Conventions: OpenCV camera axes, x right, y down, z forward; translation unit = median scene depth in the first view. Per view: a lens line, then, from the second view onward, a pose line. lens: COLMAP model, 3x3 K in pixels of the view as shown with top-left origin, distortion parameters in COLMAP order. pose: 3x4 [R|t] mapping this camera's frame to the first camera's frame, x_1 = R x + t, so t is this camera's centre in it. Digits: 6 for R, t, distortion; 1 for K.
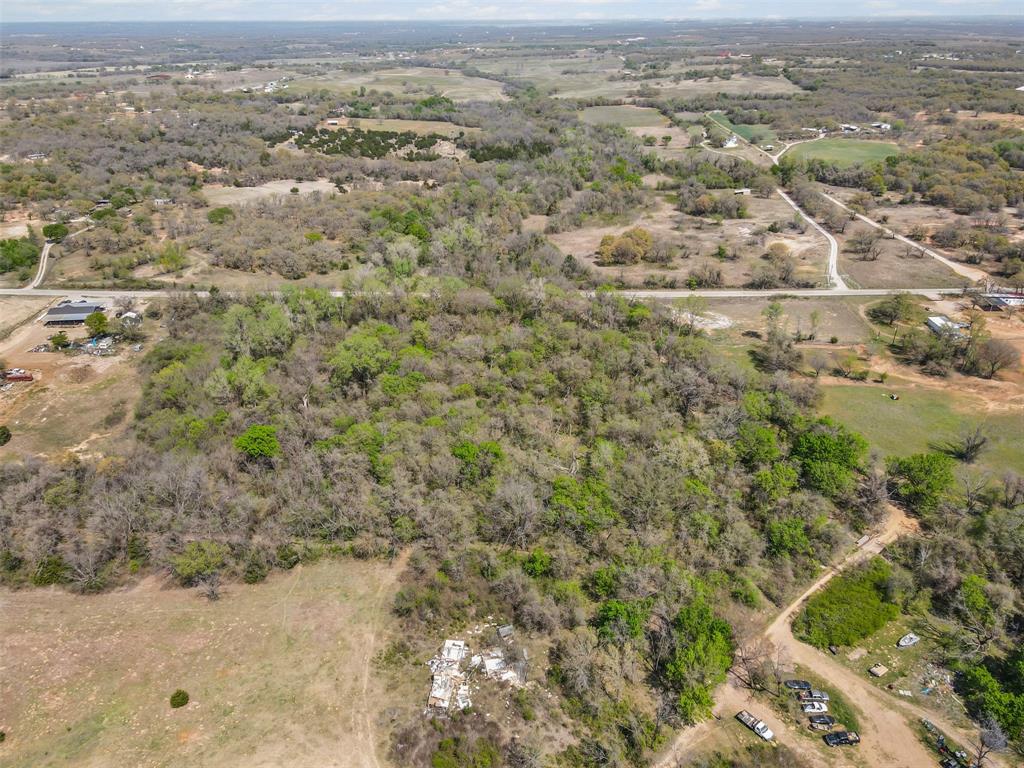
lens RADIAL K [[741.7, 0, 511.4], [0, 741.7, 380.4], [0, 0, 1]] dist [0.026263, -0.008839]
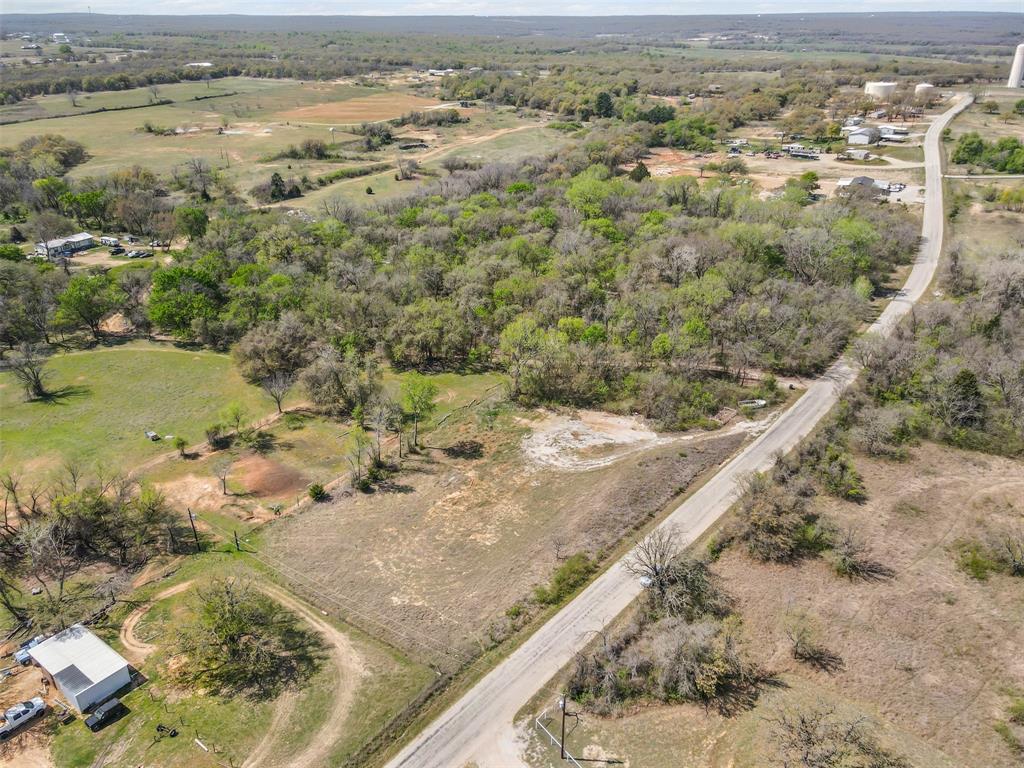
lens RADIAL K [[741.7, 0, 509.5], [0, 741.7, 384.1], [0, 0, 1]] dist [0.026263, -0.008839]
pose [[-0.560286, 0.377454, -0.737298, 0.587760], [-0.356558, 0.693532, 0.626003, -0.366573], [0.747627, 0.613630, -0.253992, 1.007603]]
